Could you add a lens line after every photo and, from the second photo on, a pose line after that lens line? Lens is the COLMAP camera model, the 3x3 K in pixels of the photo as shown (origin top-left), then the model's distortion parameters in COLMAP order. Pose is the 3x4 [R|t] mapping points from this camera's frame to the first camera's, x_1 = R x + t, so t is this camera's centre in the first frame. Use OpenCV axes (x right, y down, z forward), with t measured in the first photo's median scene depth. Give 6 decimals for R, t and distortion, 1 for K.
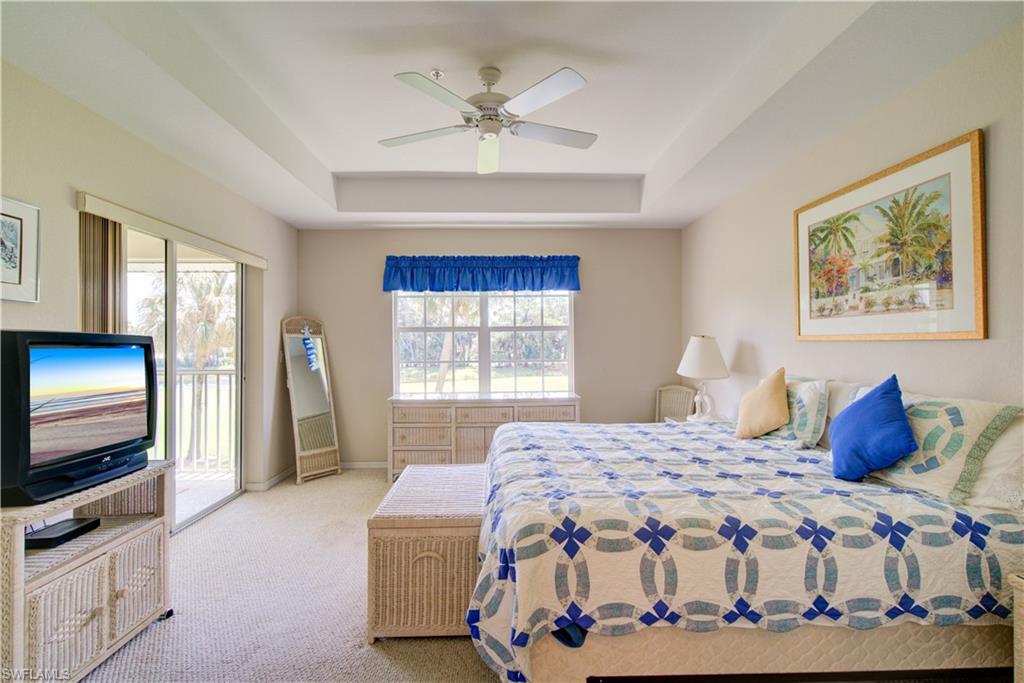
lens RADIAL K [[478.5, 0, 513.0], [0, 478.5, 344.3], [0, 0, 1]] dist [0.007718, -0.005033]
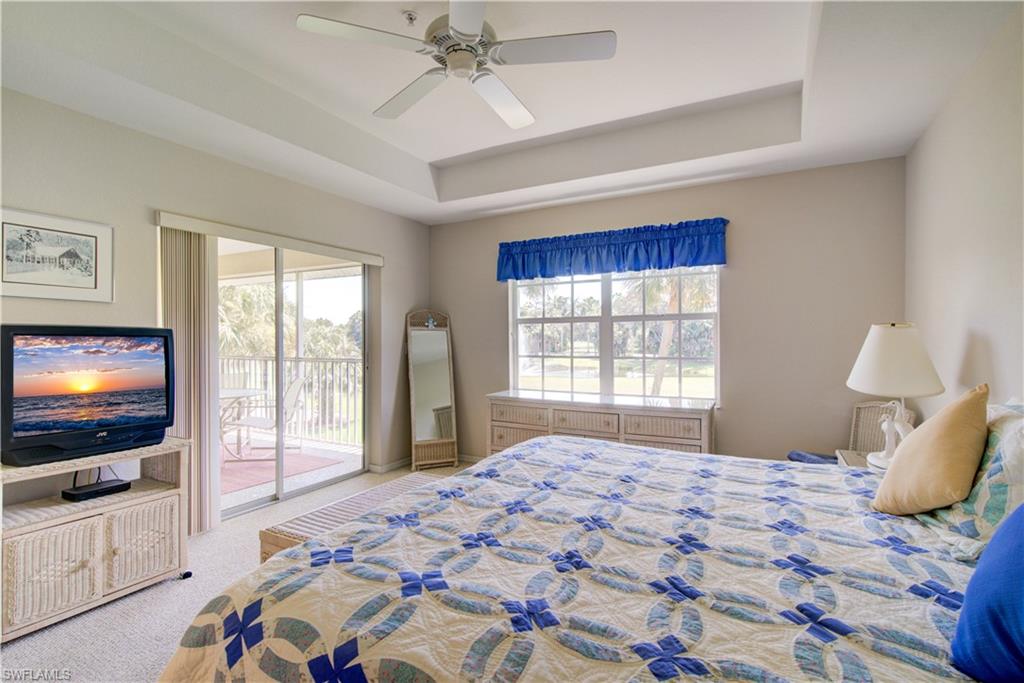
lens RADIAL K [[478.5, 0, 512.2], [0, 478.5, 344.7], [0, 0, 1]] dist [0.007718, -0.005033]
pose [[0.861343, 0.008989, -0.507944, 0.395906], [-0.000956, 0.999870, 0.016073, 0.000479], [0.508023, -0.013359, 0.861240, 0.328338]]
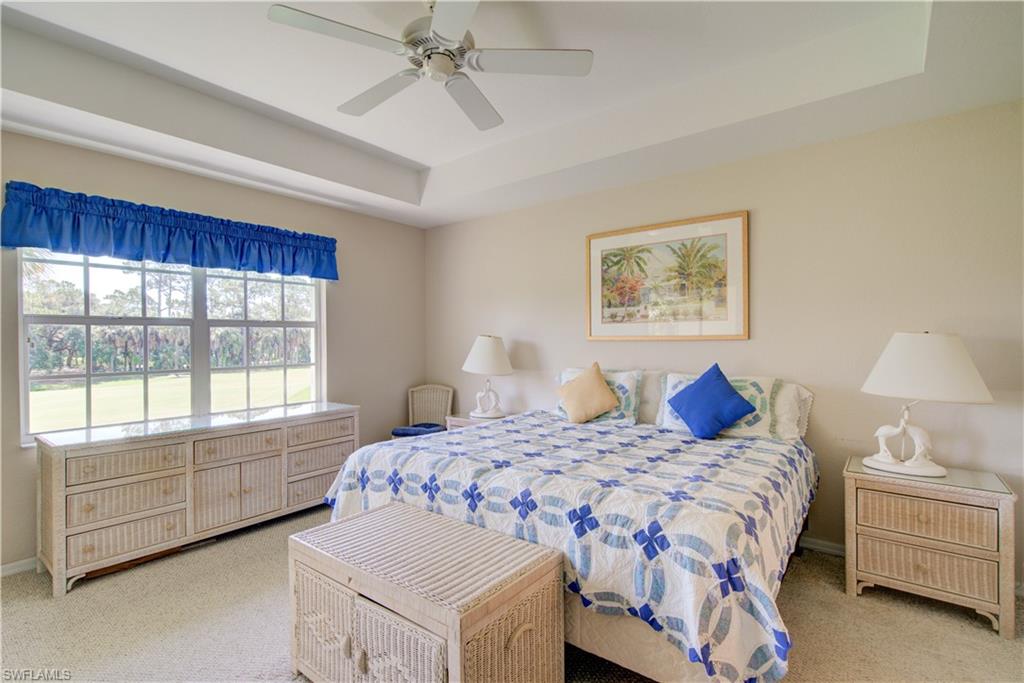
lens RADIAL K [[478.5, 0, 513.2], [0, 478.5, 342.2], [0, 0, 1]] dist [0.007718, -0.005033]
pose [[0.641316, -0.000178, 0.767277, -0.525814], [0.003959, 0.999987, -0.003077, 0.000316], [-0.767267, 0.005011, 0.641309, 0.376908]]
